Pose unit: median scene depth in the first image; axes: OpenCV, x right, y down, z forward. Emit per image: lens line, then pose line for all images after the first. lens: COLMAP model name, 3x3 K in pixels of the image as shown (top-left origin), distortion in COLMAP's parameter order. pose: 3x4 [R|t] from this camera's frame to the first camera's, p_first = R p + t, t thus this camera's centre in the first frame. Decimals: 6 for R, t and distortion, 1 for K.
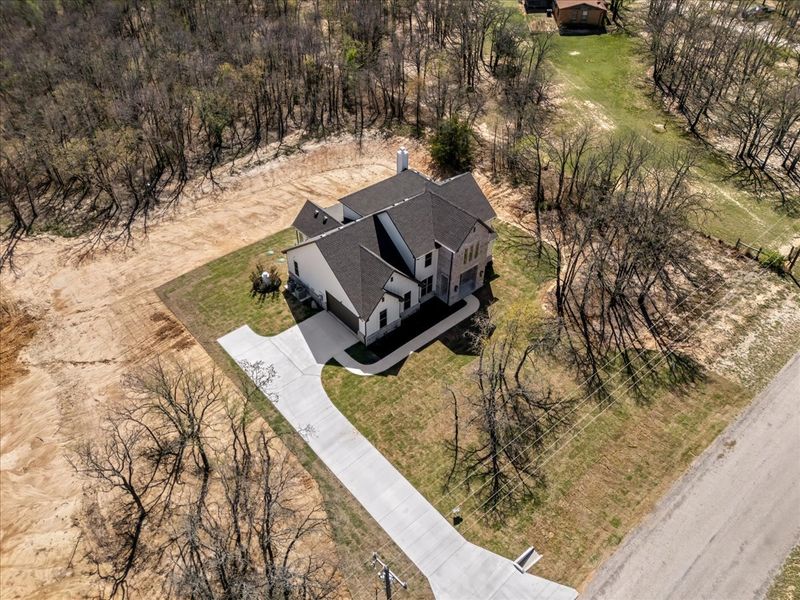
lens RADIAL K [[576.7, 0, 359.2], [0, 576.7, 299.6], [0, 0, 1]] dist [0.041287, -0.002844]
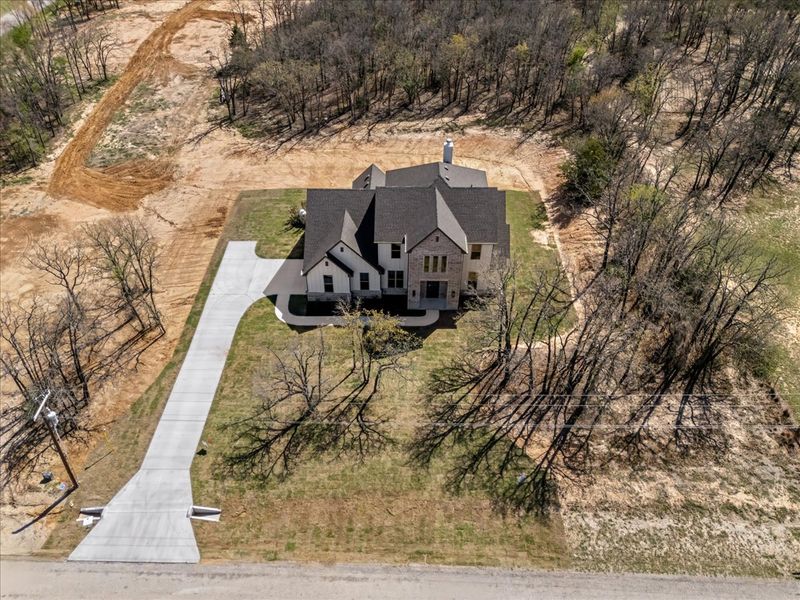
lens RADIAL K [[576.7, 0, 359.2], [0, 576.7, 299.6], [0, 0, 1]] dist [0.041287, -0.002844]
pose [[0.728478, 0.442299, -0.523155, 0.634480], [-0.429924, 0.889713, 0.153546, -0.123311], [0.533371, 0.113062, 0.838291, 0.177366]]
